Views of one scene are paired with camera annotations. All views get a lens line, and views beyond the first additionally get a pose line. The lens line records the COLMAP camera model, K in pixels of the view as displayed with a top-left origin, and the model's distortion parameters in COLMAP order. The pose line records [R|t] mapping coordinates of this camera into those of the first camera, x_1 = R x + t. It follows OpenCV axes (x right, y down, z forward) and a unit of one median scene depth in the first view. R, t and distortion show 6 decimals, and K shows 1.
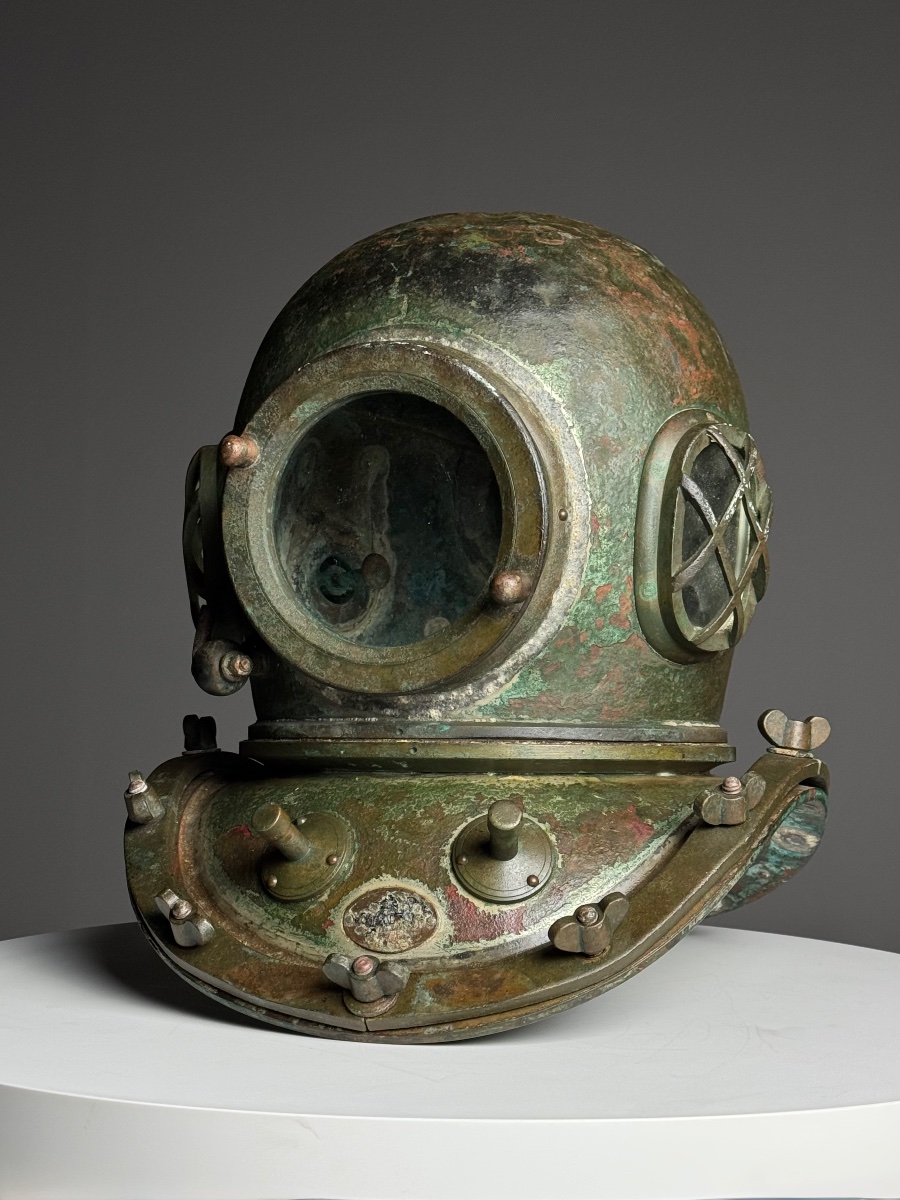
lens RADIAL K [[2033.3, 0, 453.9], [0, 2033.3, 599.0], [0, 0, 1]] dist [0.141544, 0.000000]
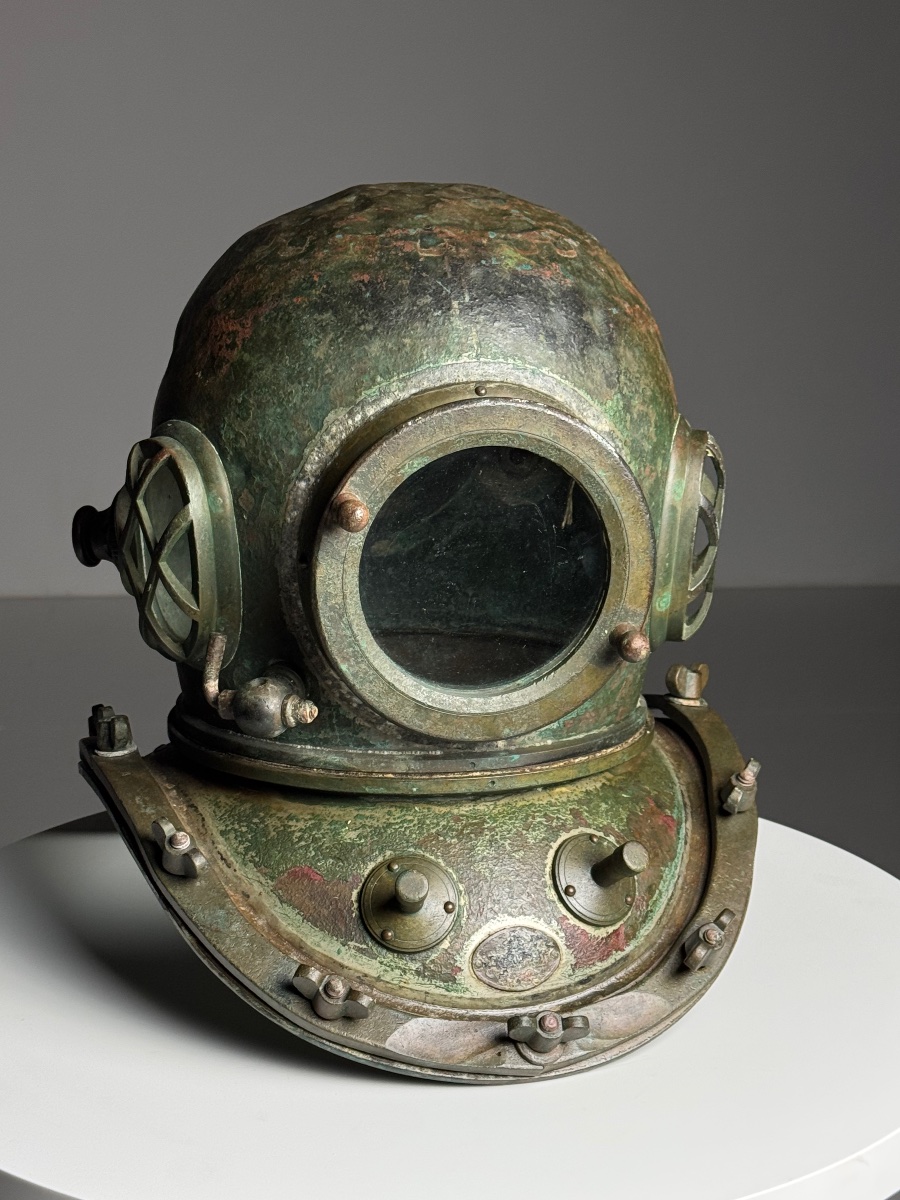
lens RADIAL K [[2029.9, 0, 450.8], [0, 2029.9, 603.7], [0, 0, 1]] dist [0.095382, 0.000000]
pose [[0.824308, -0.112481, 0.554855, -0.608081], [-0.041290, 0.965510, 0.257071, -0.281928], [-0.564634, -0.234815, 0.791233, 0.226453]]
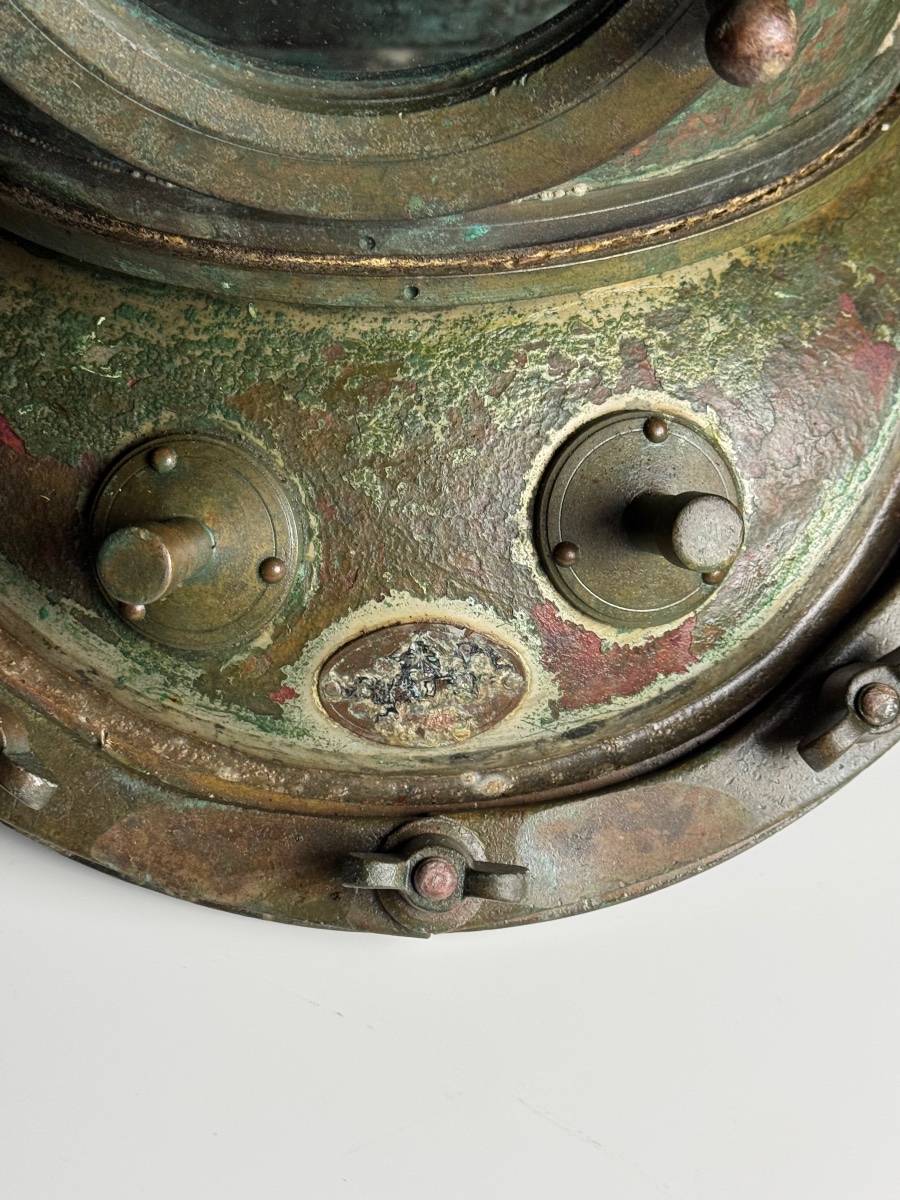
lens RADIAL K [[2033.3, 0, 457.6], [0, 2033.3, 608.8], [0, 0, 1]] dist [0.141544, 0.000000]
pose [[0.946529, -0.215961, 0.239676, -0.130785], [-0.023552, 0.694668, 0.718945, -0.192756], [-0.321759, -0.686147, 0.652437, 0.684465]]
